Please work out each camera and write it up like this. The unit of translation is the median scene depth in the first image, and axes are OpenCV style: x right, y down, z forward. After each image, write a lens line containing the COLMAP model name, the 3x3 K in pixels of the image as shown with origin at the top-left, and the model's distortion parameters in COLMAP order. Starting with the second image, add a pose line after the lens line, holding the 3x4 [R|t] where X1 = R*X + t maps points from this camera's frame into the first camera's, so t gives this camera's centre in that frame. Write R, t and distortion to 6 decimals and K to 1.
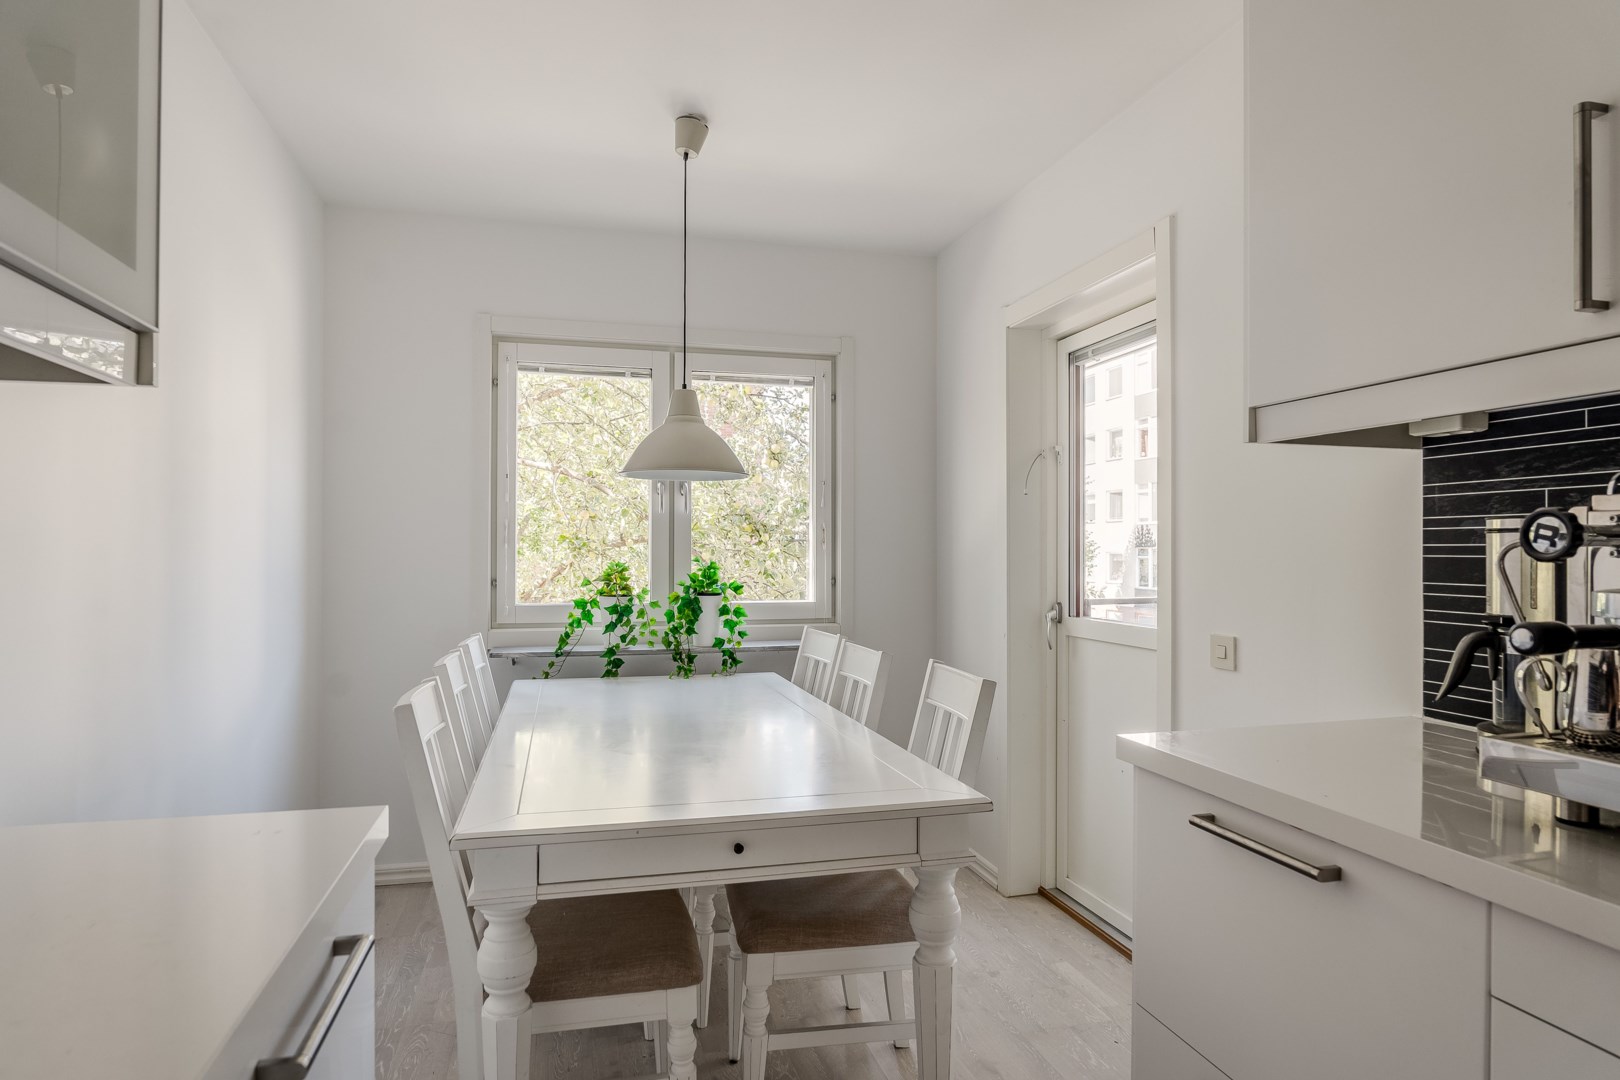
lens RADIAL K [[902.1, 0, 801.6], [0, 902.1, 547.8], [0, 0, 1]] dist [-0.029030, 0.006810]
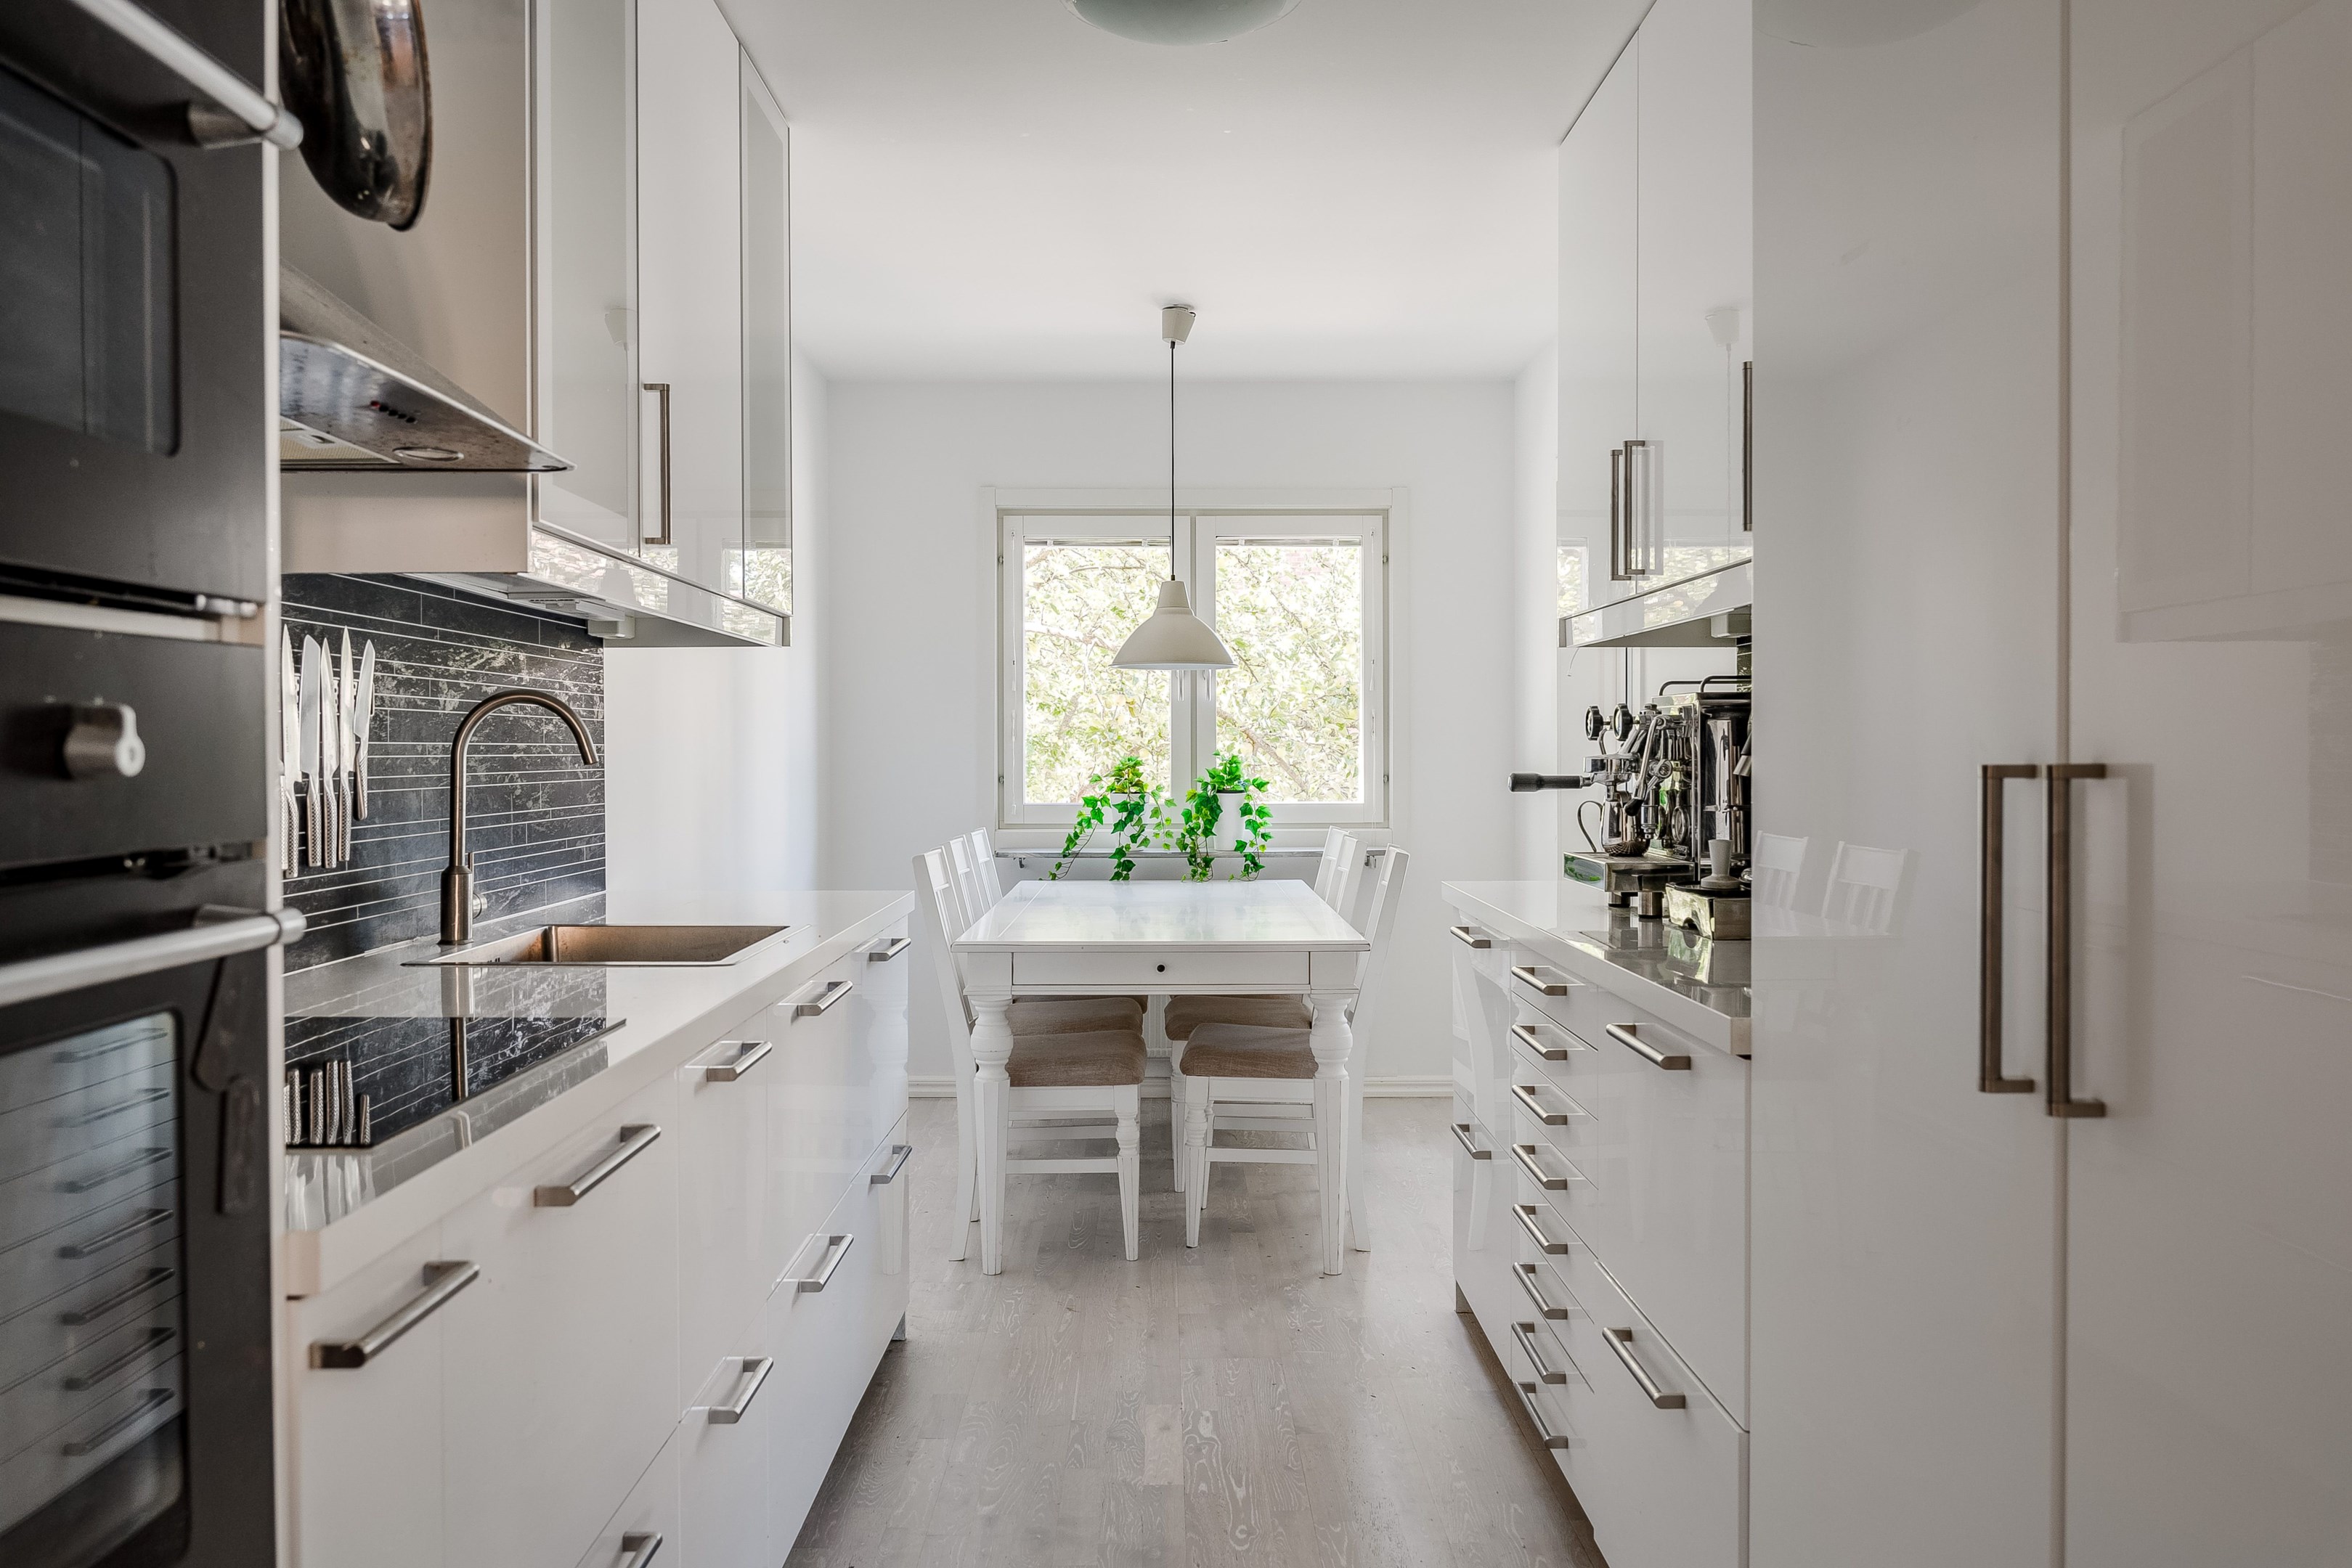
lens RADIAL K [[1755.7, 0, 1178.8], [0, 1755.7, 777.2], [0, 0, 1]] dist [-0.007316, 0.000101]
pose [[0.968232, -0.001755, -0.250046, 0.287897], [0.006167, 0.999839, 0.016864, 0.007634], [0.249976, -0.017871, 0.968087, -0.705968]]
